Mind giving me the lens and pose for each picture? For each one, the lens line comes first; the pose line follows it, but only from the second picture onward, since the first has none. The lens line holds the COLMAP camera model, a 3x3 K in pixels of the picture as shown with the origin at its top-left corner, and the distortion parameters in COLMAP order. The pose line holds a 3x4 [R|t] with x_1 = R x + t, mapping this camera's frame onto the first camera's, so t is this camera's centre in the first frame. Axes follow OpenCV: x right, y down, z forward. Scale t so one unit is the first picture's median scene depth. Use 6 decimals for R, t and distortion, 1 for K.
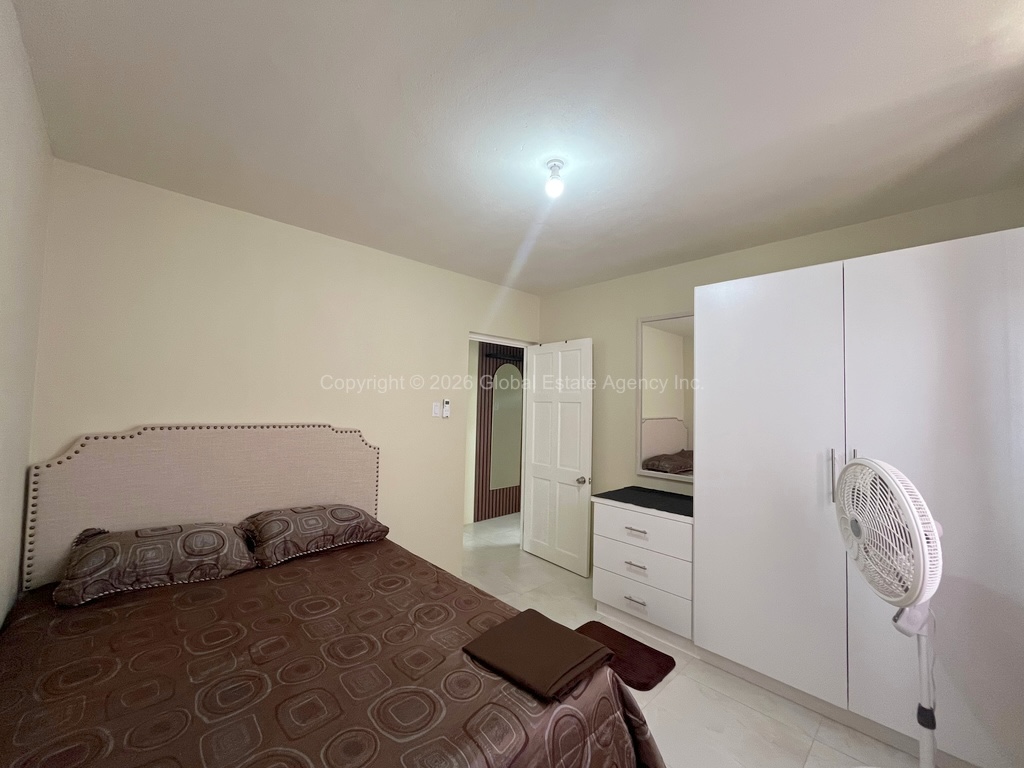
lens RADIAL K [[415.1, 0, 510.2], [0, 415.1, 385.2], [0, 0, 1]] dist [-0.002020, -0.000821]
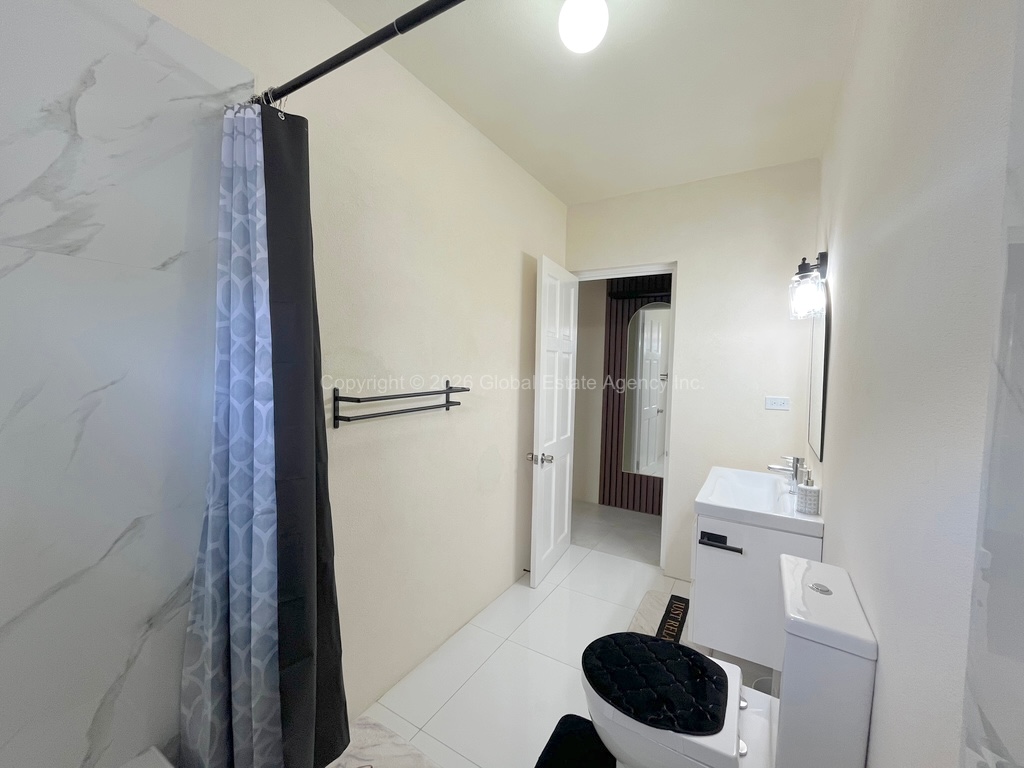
lens RADIAL K [[415.1, 0, 510.2], [0, 415.1, 385.2], [0, 0, 1]] dist [-0.002020, -0.000821]
pose [[0.259056, 0.044313, -0.964845, 0.637012], [0.029961, 0.998098, 0.053885, 0.043711], [0.965397, -0.042867, 0.257236, 0.613964]]
